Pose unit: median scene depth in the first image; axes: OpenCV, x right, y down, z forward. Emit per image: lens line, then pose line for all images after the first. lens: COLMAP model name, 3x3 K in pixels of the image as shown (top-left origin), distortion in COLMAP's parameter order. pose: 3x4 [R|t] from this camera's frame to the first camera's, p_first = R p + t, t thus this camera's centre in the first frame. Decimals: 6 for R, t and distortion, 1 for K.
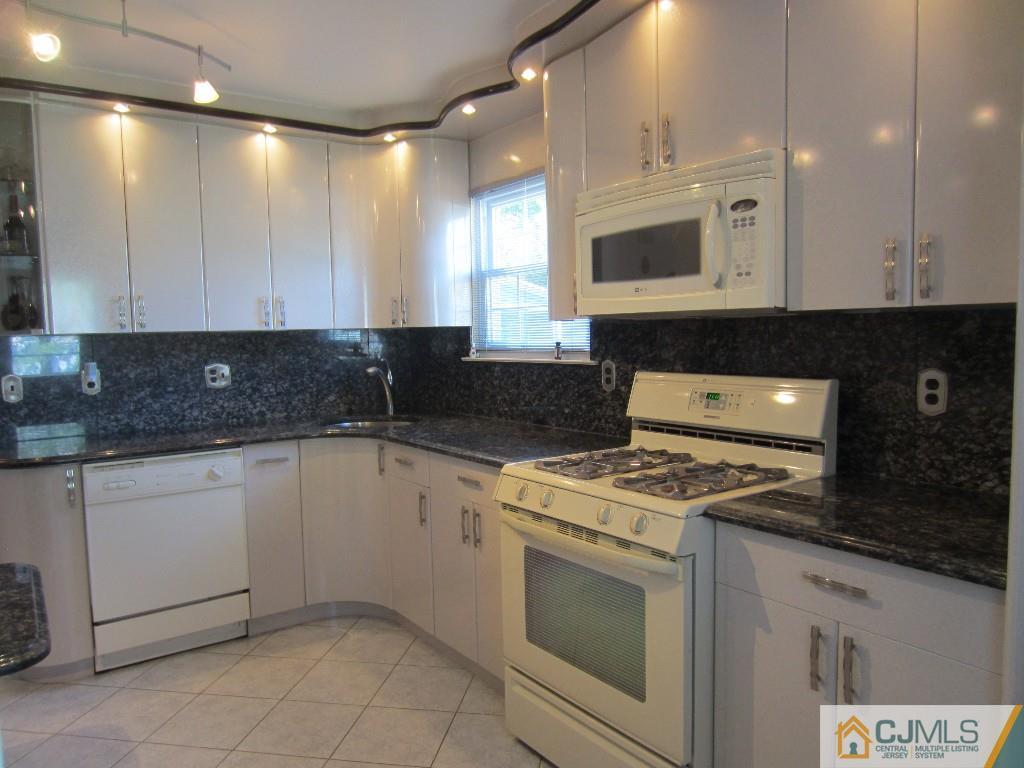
lens RADIAL K [[718.4, 0, 512.0], [0, 718.4, 384.0], [0, 0, 1]] dist [-0.038446, 0.013610]
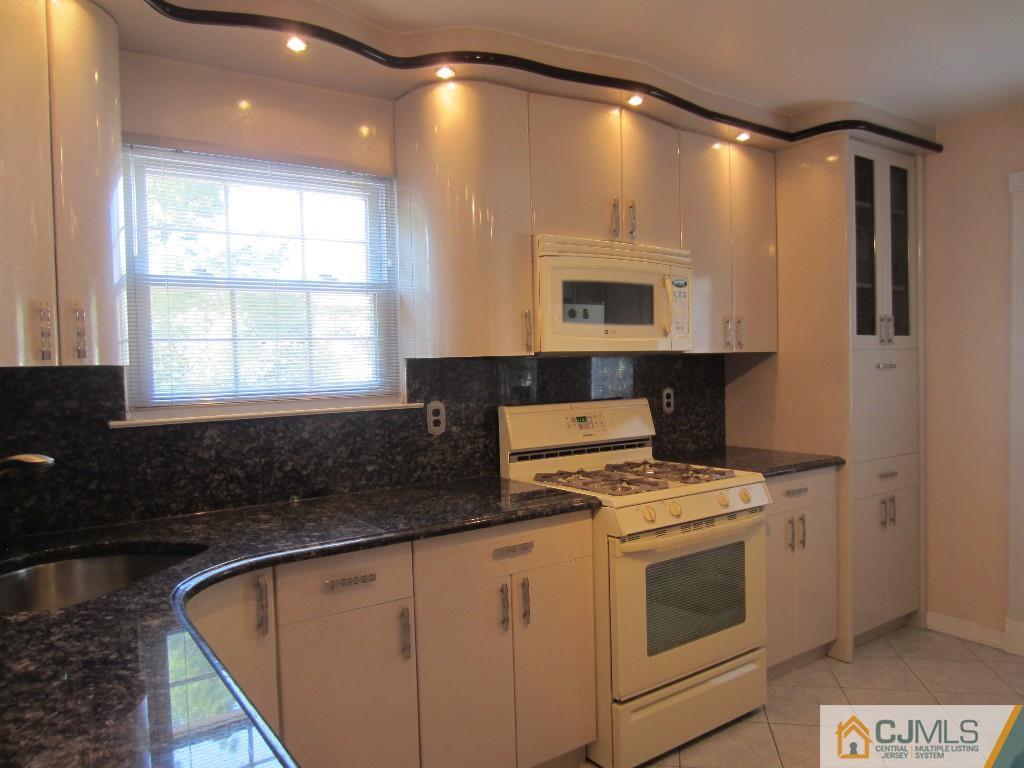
lens RADIAL K [[732.1, 0, 512.0], [0, 732.1, 384.0], [0, 0, 1]] dist [-0.006007, 0.000685]
pose [[0.016199, -0.011751, 0.999800, -0.701346], [0.094549, 0.995468, 0.010168, -0.048085], [-0.995388, 0.094365, 0.017236, 0.759817]]
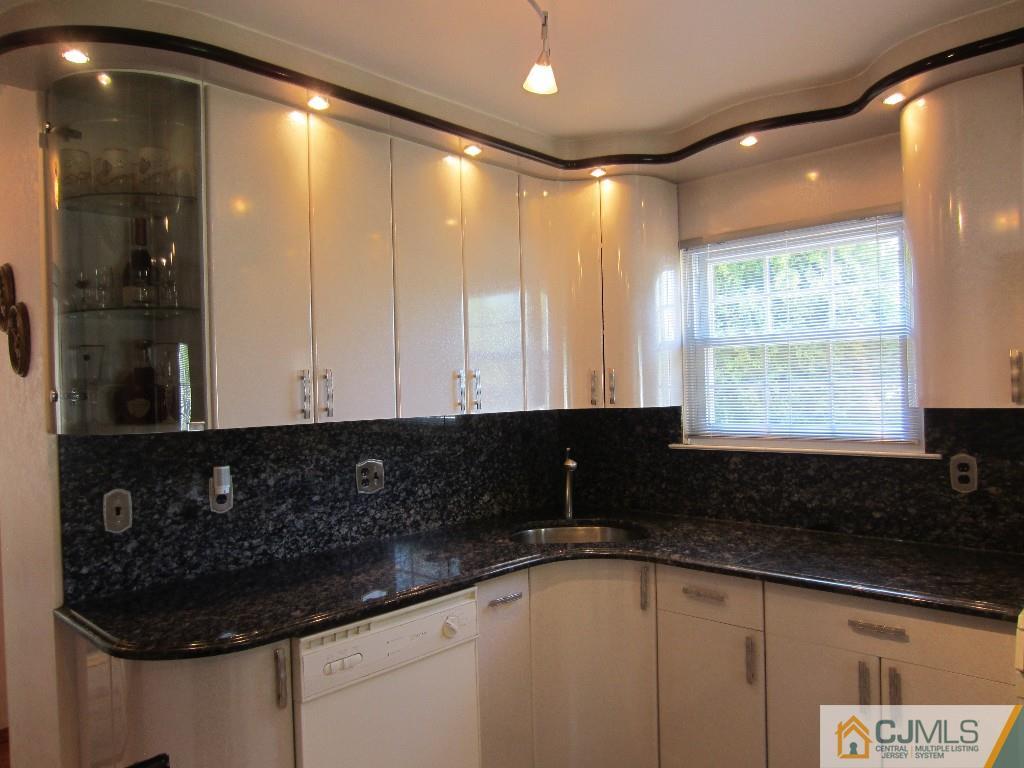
lens RADIAL K [[718.4, 0, 512.0], [0, 718.4, 384.0], [0, 0, 1]] dist [-0.038446, 0.013610]
pose [[0.982706, -0.001671, 0.185165, -0.439201], [0.016777, 0.996650, -0.080043, -0.048435], [-0.184411, 0.081765, 0.979442, 0.265513]]
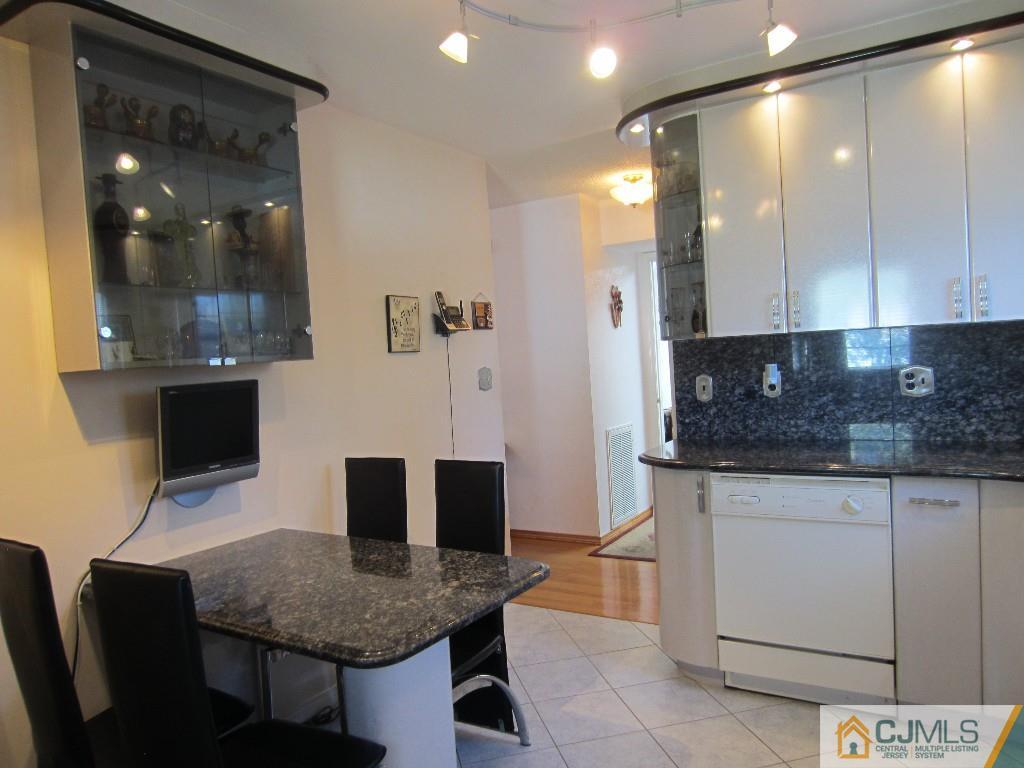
lens RADIAL K [[718.4, 0, 512.0], [0, 718.4, 384.0], [0, 0, 1]] dist [-0.038446, 0.013610]
pose [[0.384983, 0.042529, -0.921943, 0.157838], [-0.016817, 0.999095, 0.039066, -0.034406], [0.922771, 0.000465, 0.385350, 0.301149]]
